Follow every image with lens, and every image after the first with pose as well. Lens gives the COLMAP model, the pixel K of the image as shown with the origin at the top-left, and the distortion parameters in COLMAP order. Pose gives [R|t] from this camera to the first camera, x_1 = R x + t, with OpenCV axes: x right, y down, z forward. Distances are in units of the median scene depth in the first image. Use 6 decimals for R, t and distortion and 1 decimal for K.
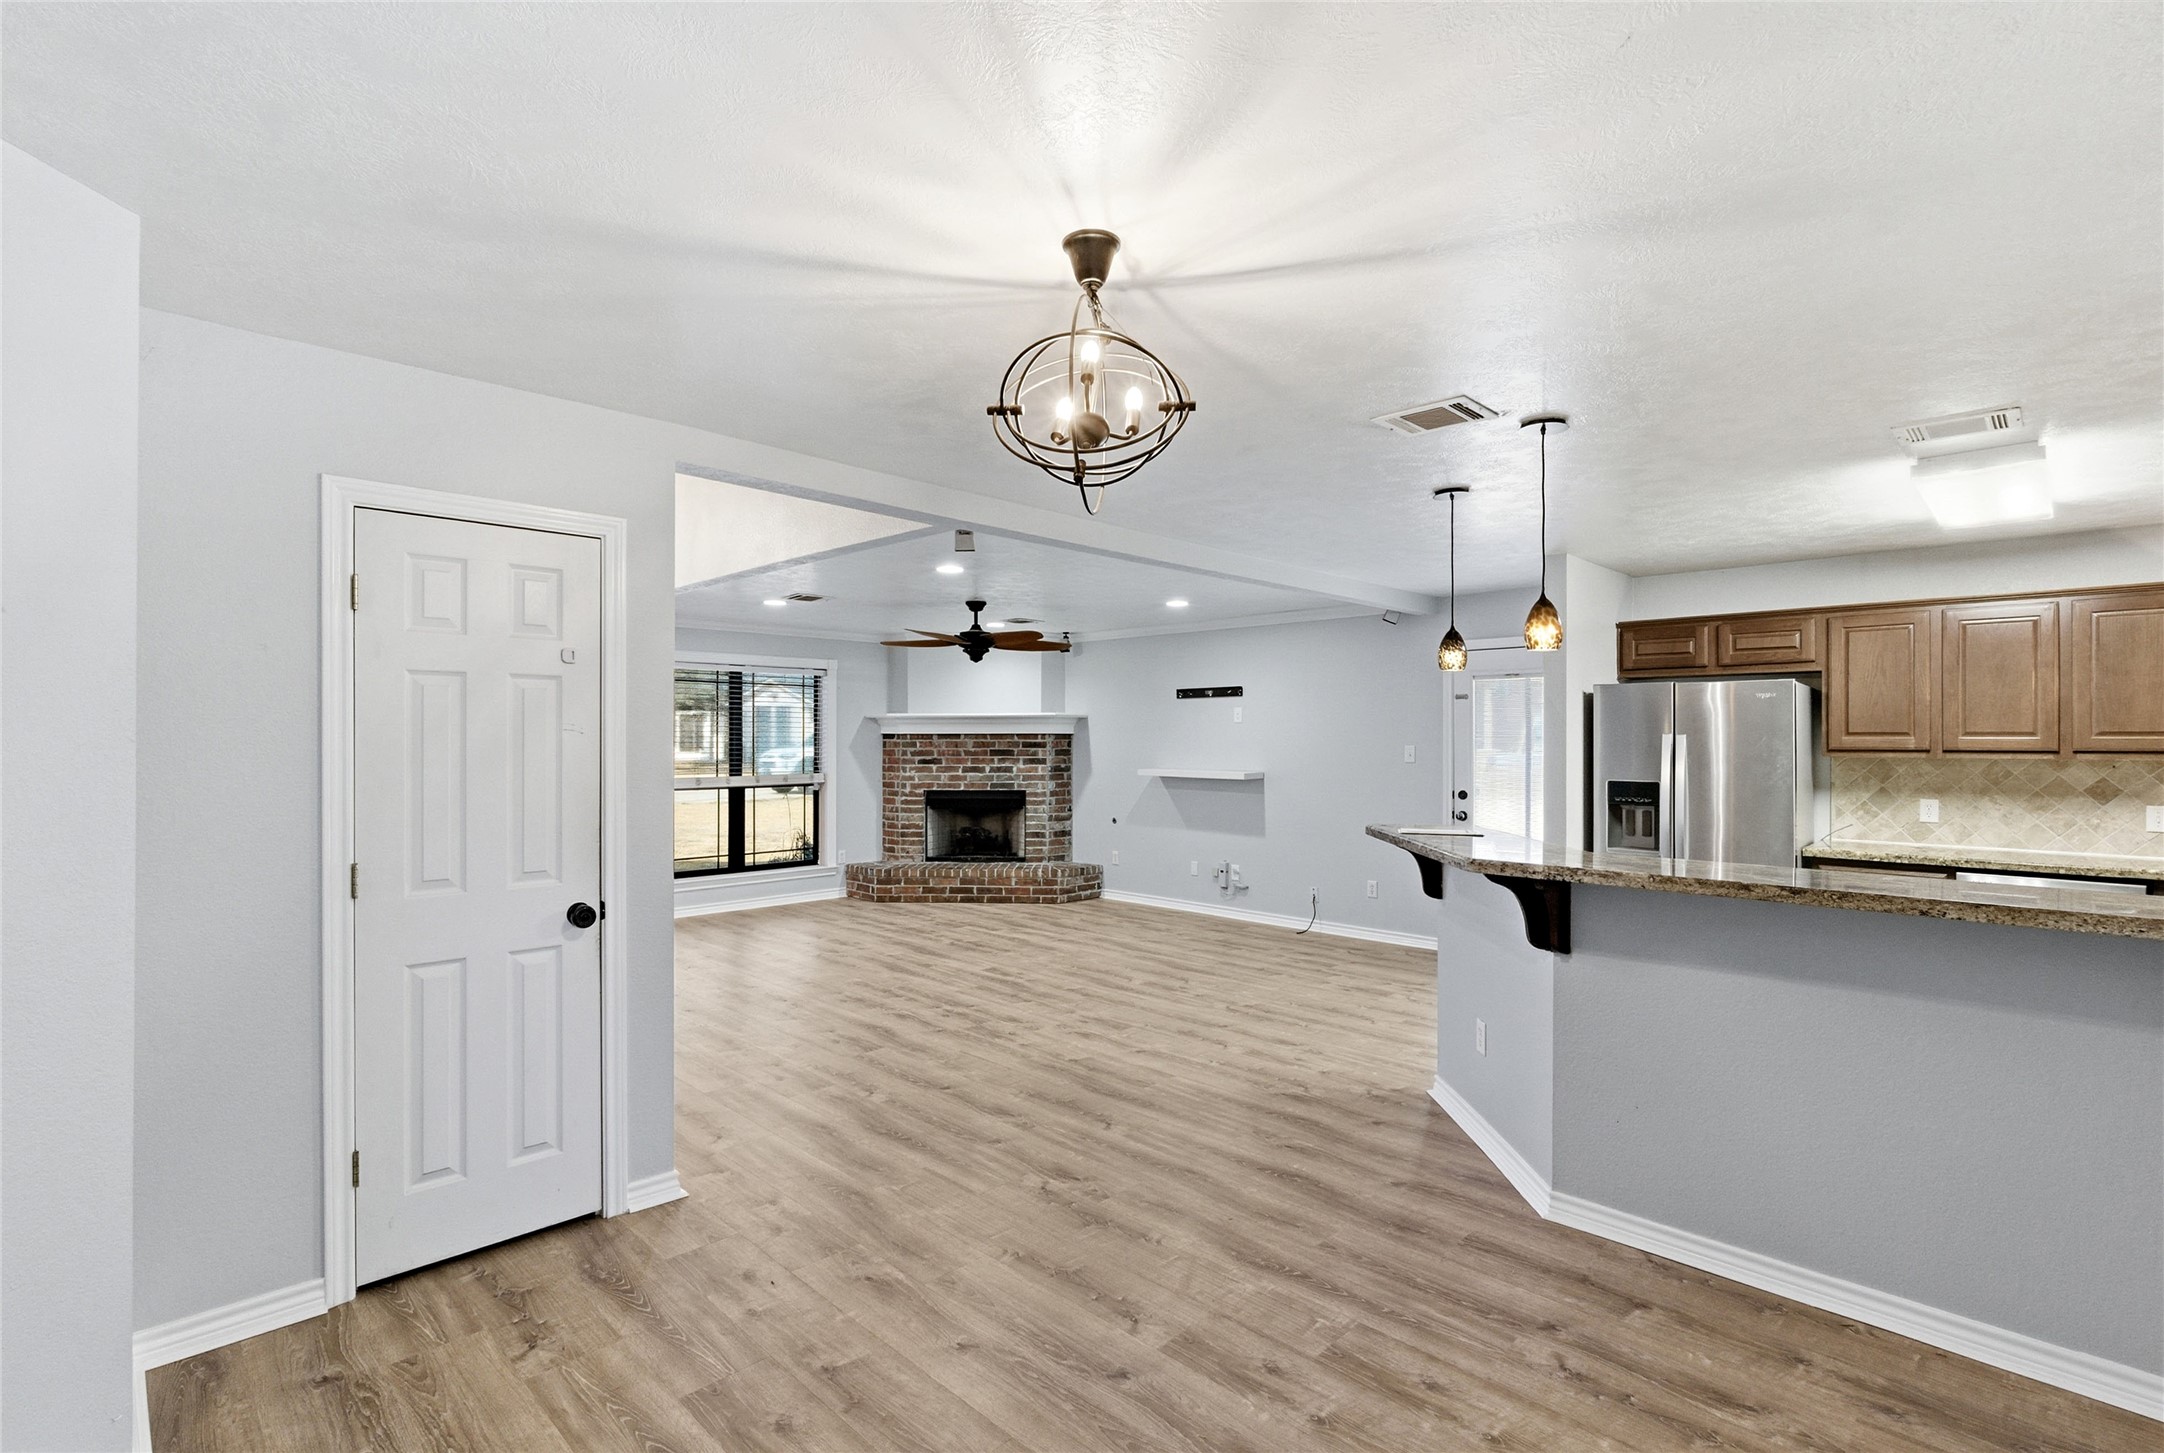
lens RADIAL K [[1007.1, 0, 1069.2], [0, 1007.1, 729.8], [0, 0, 1]] dist [-0.008541, 0.003231]
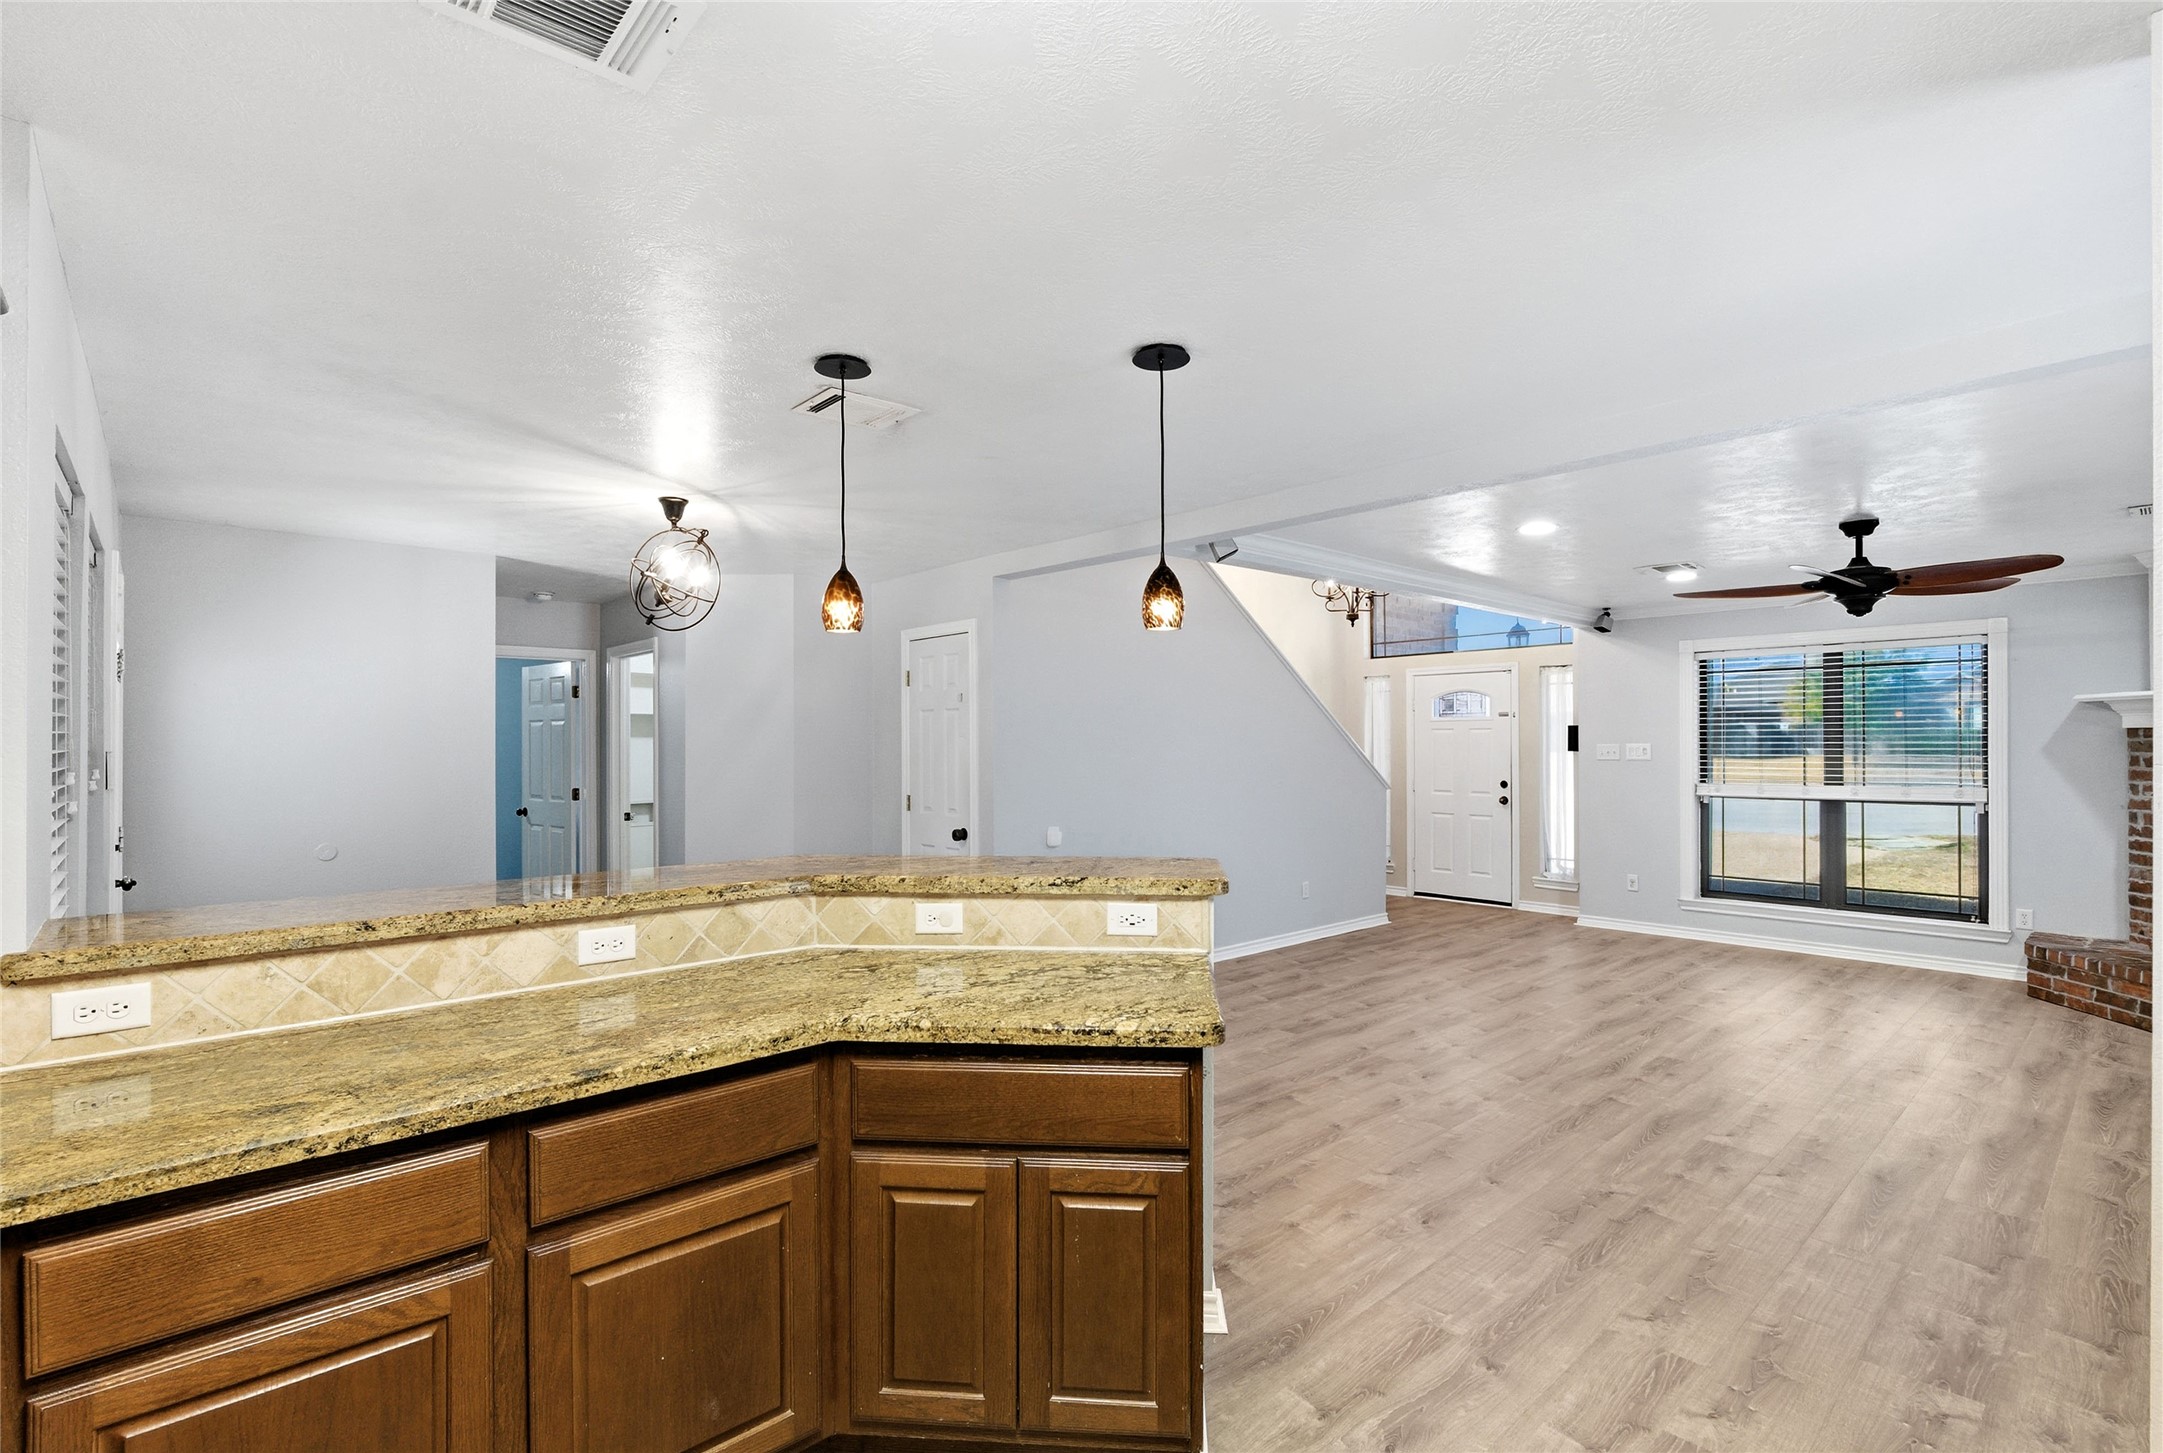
lens RADIAL K [[1006.7, 0, 1077.1], [0, 1006.7, 742.4], [0, 0, 1]] dist [-0.008541, 0.003231]
pose [[-0.051161, -0.001421, -0.998689, 0.727374], [0.013173, 0.999911, -0.002097, 0.009486], [0.998604, -0.013263, -0.051138, 0.688889]]
